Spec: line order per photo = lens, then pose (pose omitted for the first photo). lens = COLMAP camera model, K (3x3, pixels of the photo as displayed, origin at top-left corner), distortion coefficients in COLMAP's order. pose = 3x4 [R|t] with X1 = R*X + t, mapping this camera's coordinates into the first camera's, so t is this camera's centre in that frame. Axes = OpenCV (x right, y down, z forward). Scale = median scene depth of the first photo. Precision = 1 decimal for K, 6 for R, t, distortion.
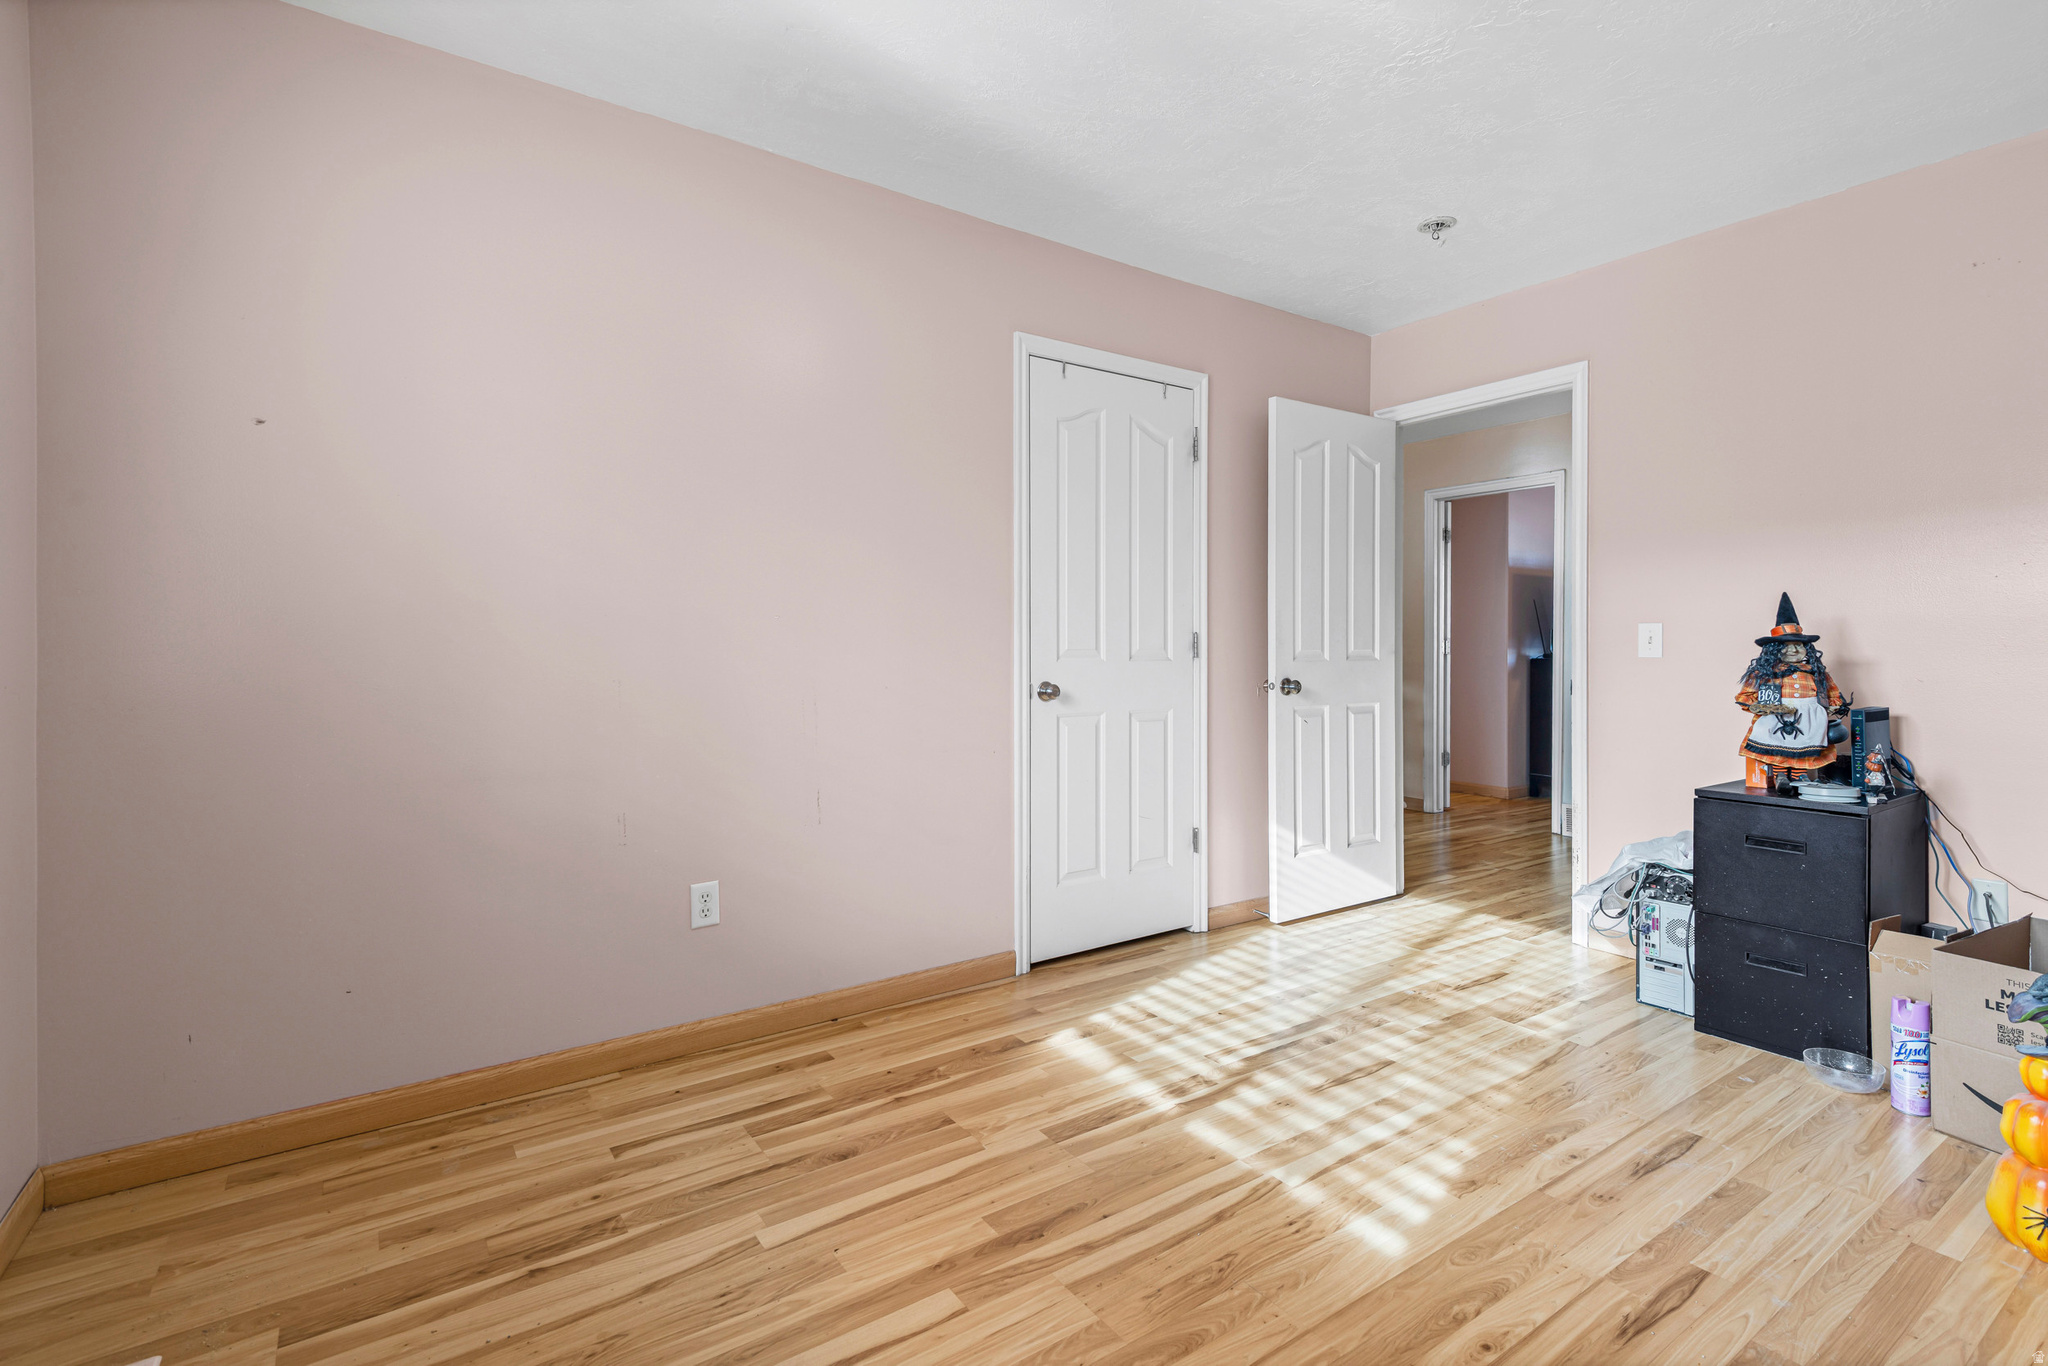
lens RADIAL K [[960.0, 0, 1039.3], [0, 960.0, 665.8], [0, 0, 1]] dist [0.027783, -0.004661]
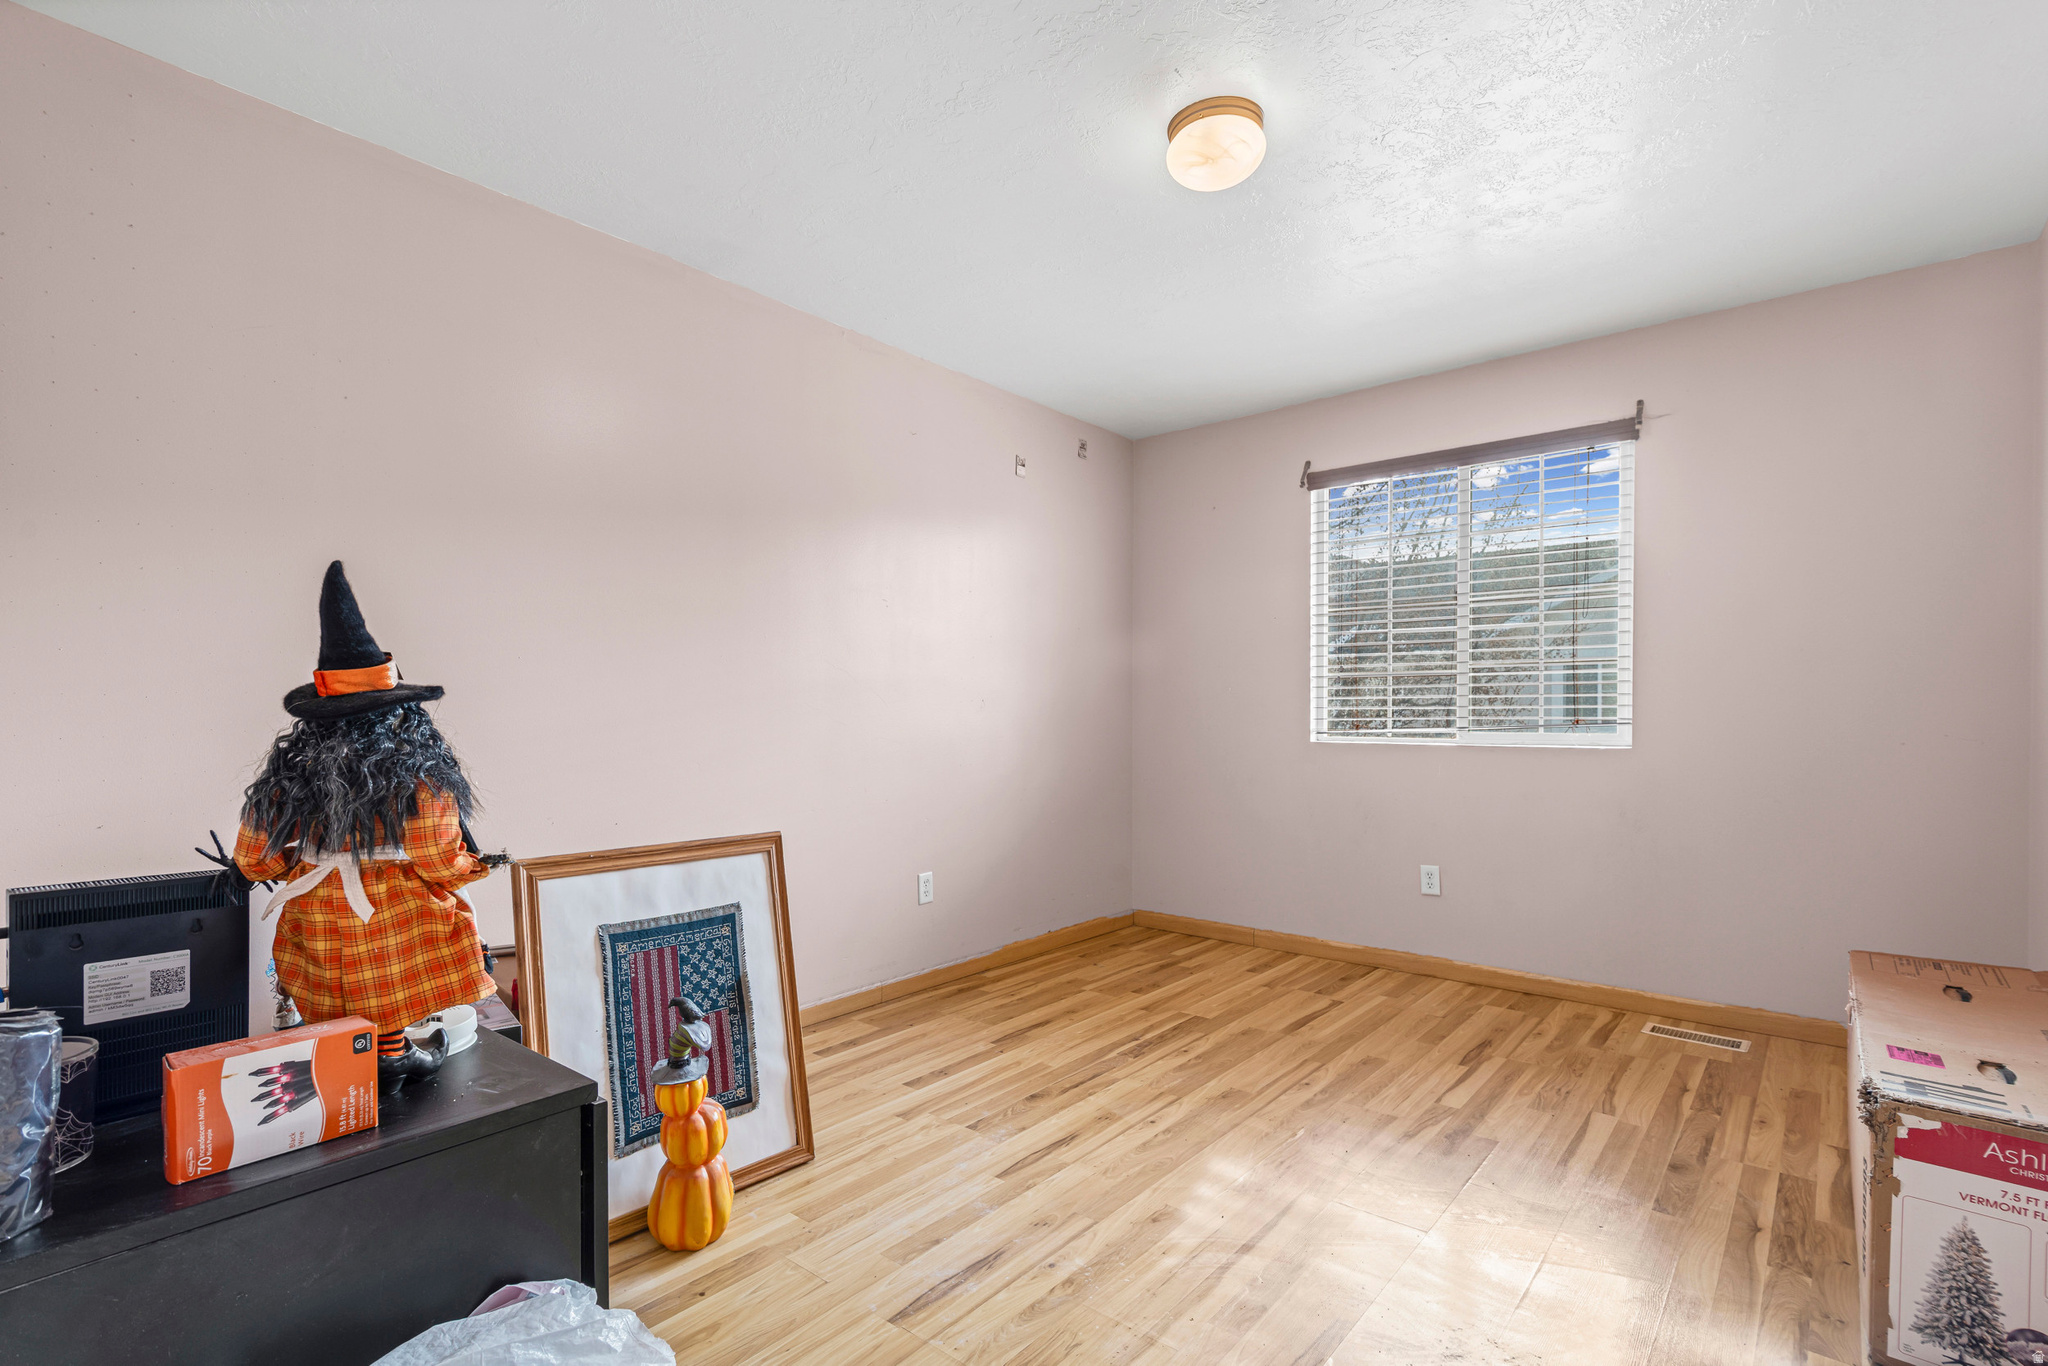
lens RADIAL K [[960.0, 0, 1019.2], [0, 960.0, 688.2], [0, 0, 1]] dist [0.027783, -0.004661]
pose [[-0.967590, -0.011628, -0.252260, 0.879626], [-0.013116, 0.999905, 0.004219, -0.047689], [0.252187, 0.007391, -0.967650, 2.019446]]
